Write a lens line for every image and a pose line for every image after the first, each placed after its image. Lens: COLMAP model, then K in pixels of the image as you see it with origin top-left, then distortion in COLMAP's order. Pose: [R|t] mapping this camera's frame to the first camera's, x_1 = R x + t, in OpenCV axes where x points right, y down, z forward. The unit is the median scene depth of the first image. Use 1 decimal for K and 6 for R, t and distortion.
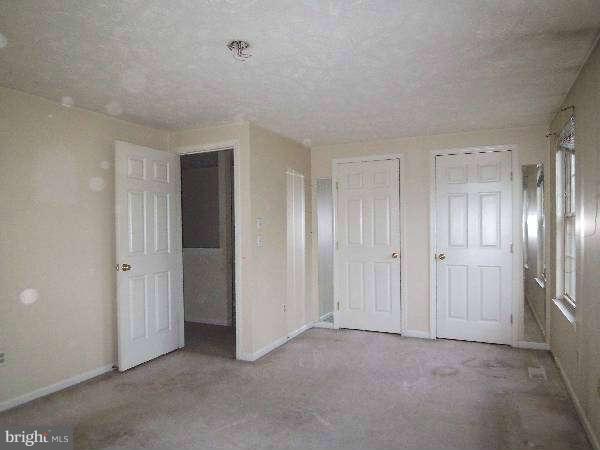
lens RADIAL K [[407.9, 0, 298.2], [0, 407.9, 228.2], [0, 0, 1]] dist [0.001888, -0.057494]
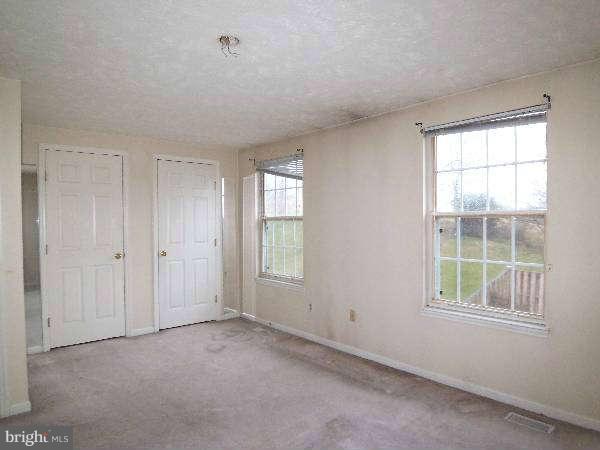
lens RADIAL K [[407.9, 0, 298.2], [0, 407.9, 228.2], [0, 0, 1]] dist [0.001888, -0.057494]
pose [[0.412737, -0.009004, 0.910806, -0.524926], [0.008402, 0.999946, 0.006077, -0.001340], [-0.910811, 0.005145, 0.412791, 0.245767]]
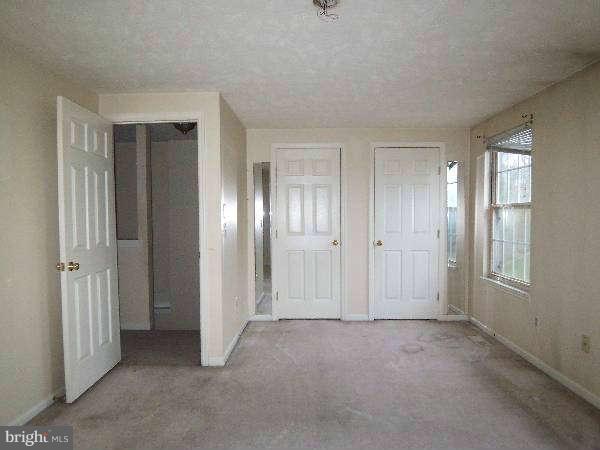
lens RADIAL K [[407.9, 0, 298.2], [0, 407.9, 228.2], [0, 0, 1]] dist [0.001888, -0.057494]
pose [[0.912127, -0.008812, 0.409812, -0.302762], [-0.001980, 0.999663, 0.025901, 0.004197], [-0.409902, -0.024437, 0.911802, 0.122916]]
